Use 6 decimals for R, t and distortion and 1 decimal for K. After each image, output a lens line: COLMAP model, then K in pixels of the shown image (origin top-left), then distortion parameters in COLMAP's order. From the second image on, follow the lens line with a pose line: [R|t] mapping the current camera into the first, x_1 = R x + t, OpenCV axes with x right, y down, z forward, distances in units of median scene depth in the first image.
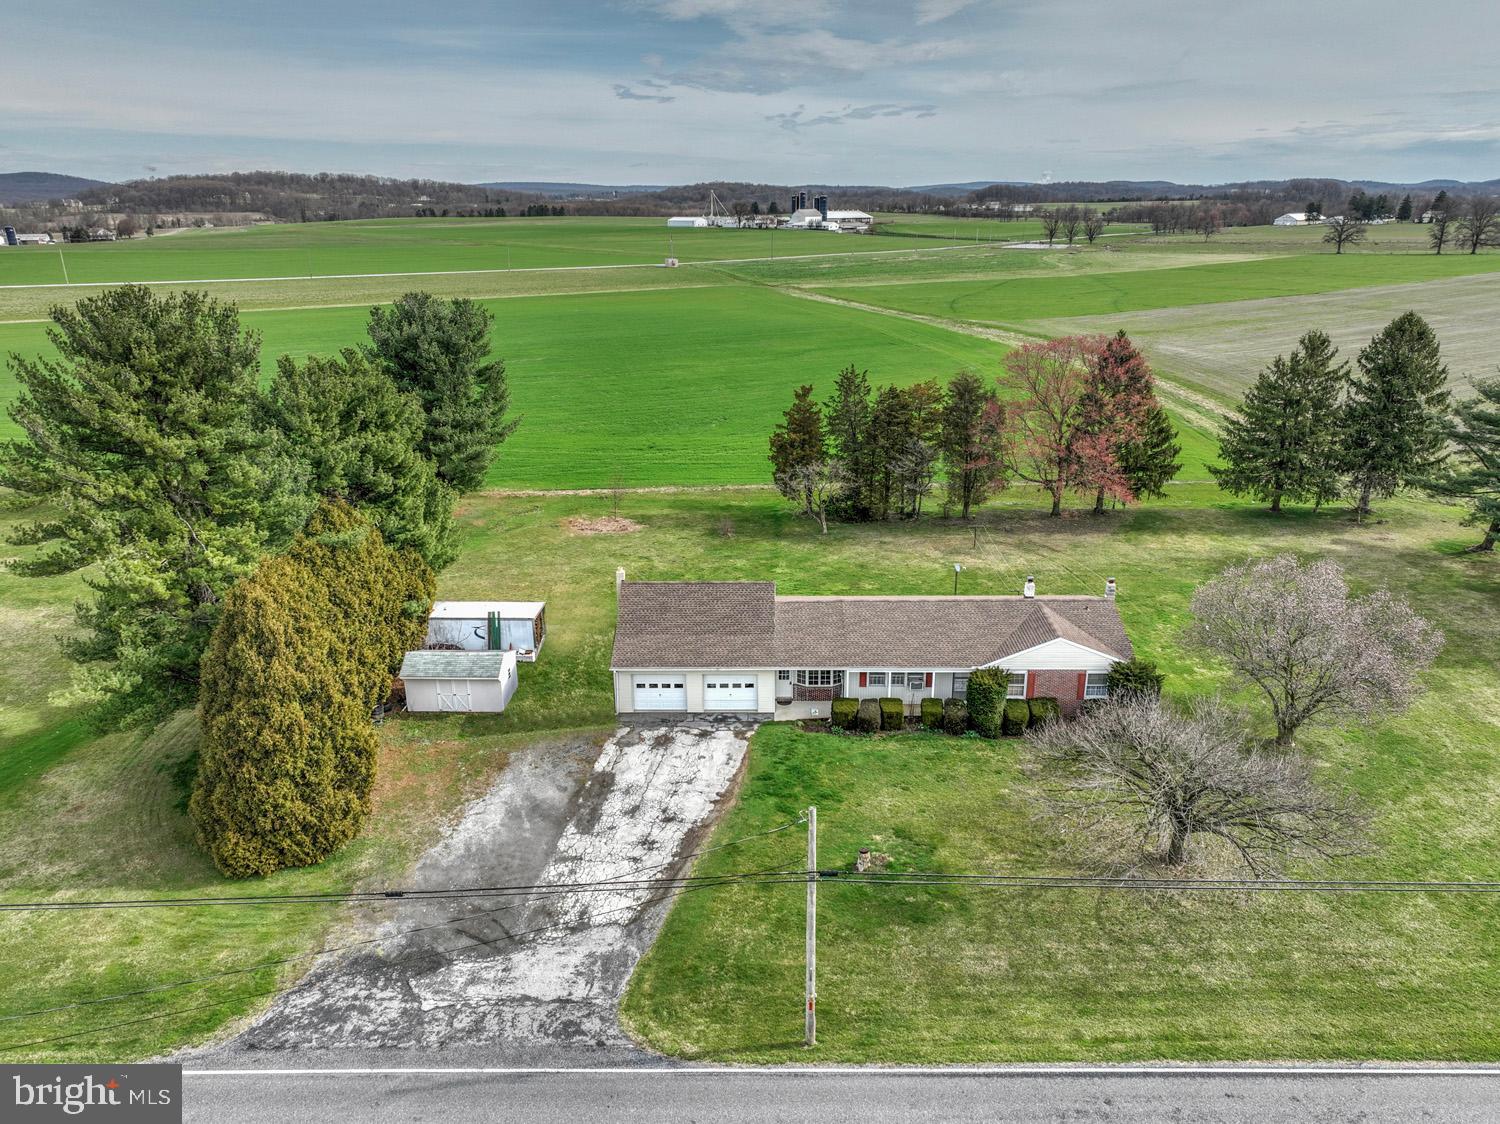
lens RADIAL K [[1042.6, 0, 742.7], [0, 1042.6, 562.7], [0, 0, 1]] dist [-0.008481, 0.021670]
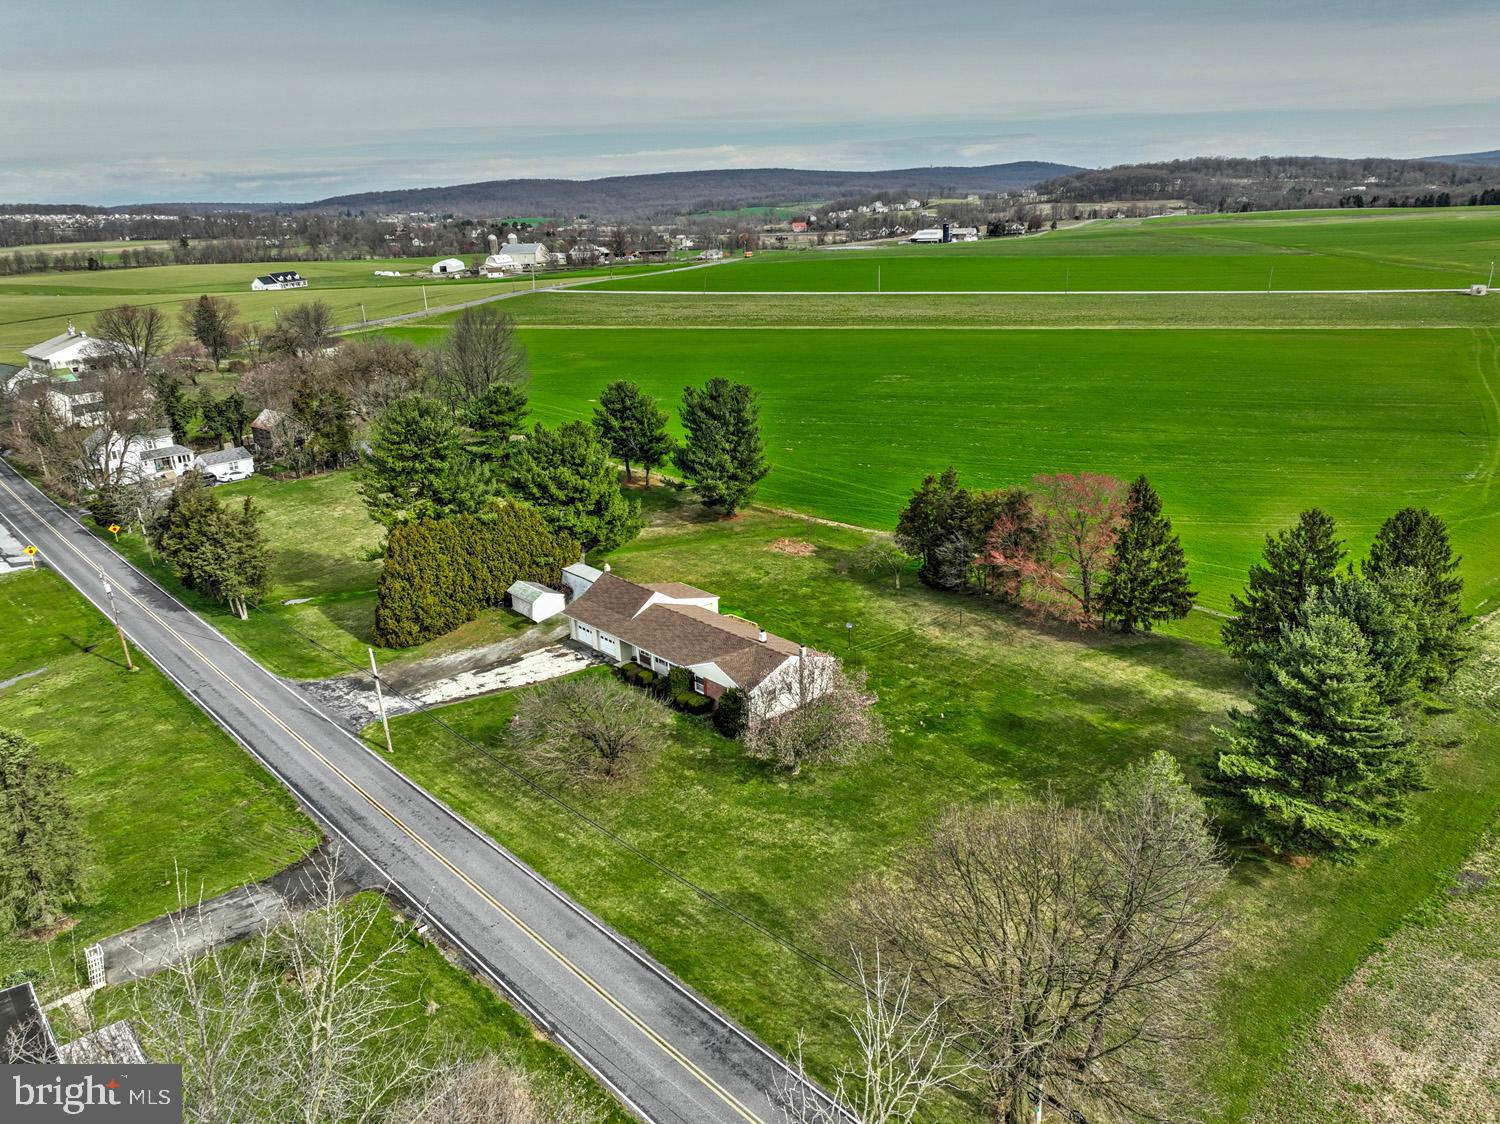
lens RADIAL K [[1042.6, 0, 746.3], [0, 1042.6, 567.0], [0, 0, 1]] dist [-0.008481, 0.021670]
pose [[0.702403, 0.225247, -0.675199, 1.288750], [-0.215263, 0.971409, 0.100126, -0.225877], [0.678448, 0.075017, 0.730808, -0.151158]]
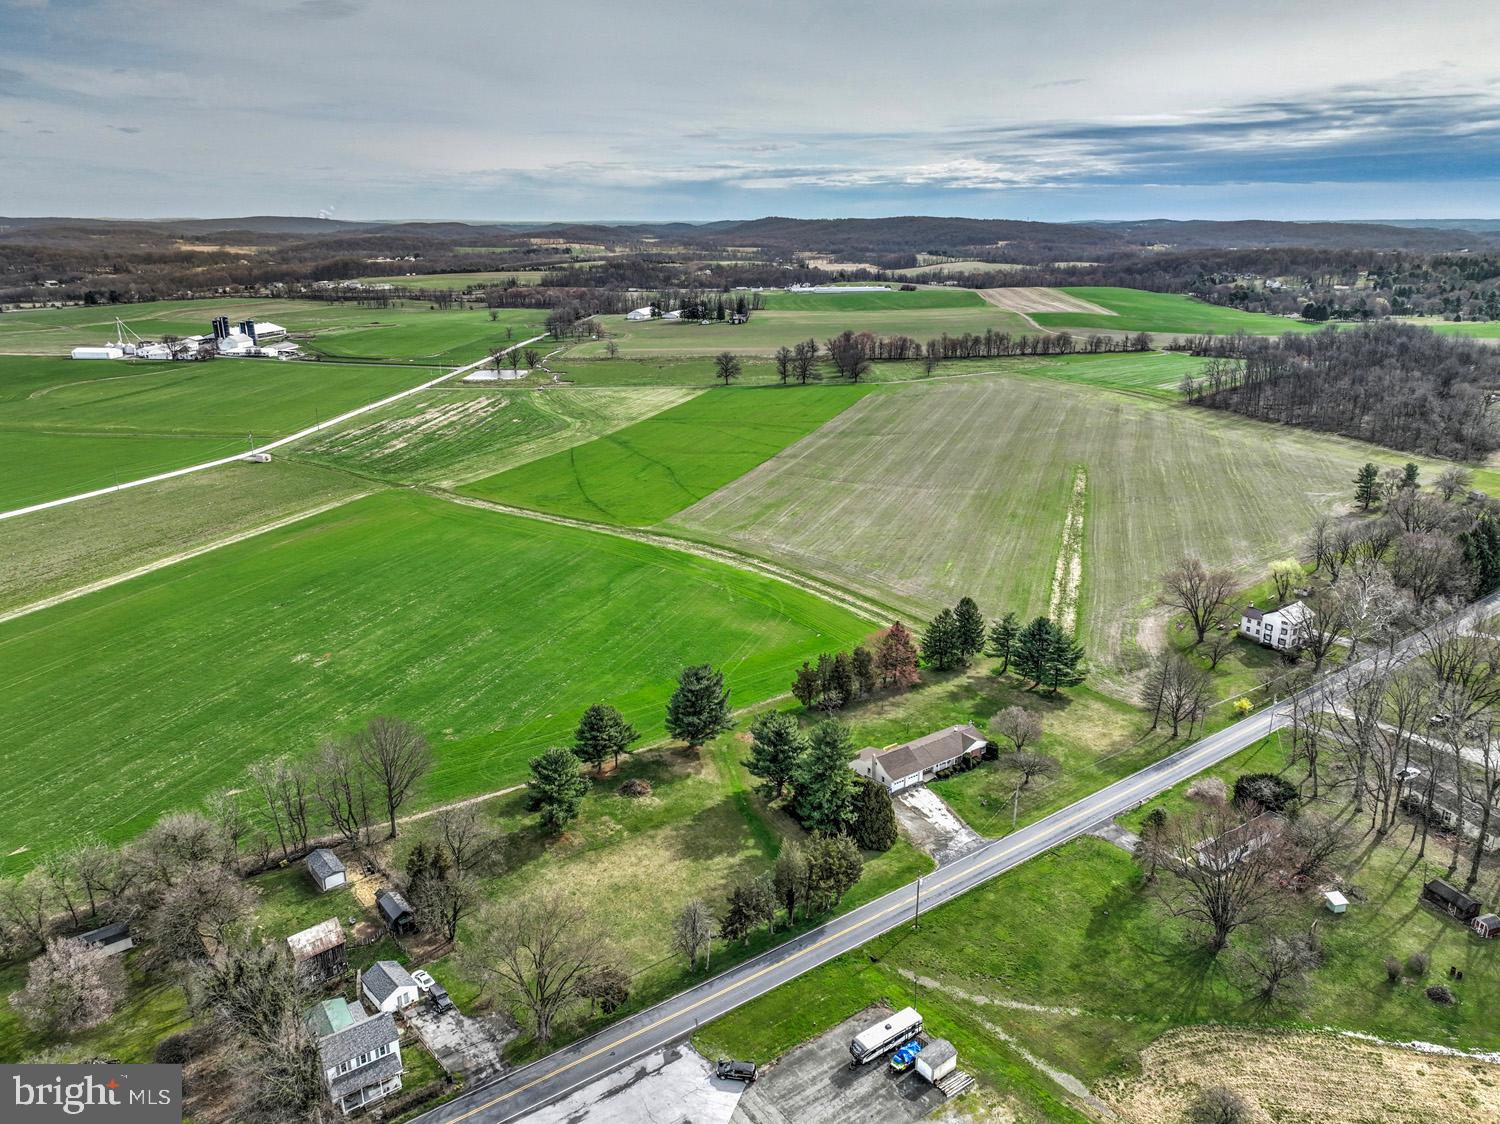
lens RADIAL K [[1042.6, 0, 748.7], [0, 1042.6, 550.6], [0, 0, 1]] dist [-0.008481, 0.021670]
pose [[0.811418, -0.173898, 0.557996, -2.366516], [0.199204, 0.979833, 0.015687, -0.830485], [-0.549471, 0.098426, 0.829695, -1.813668]]
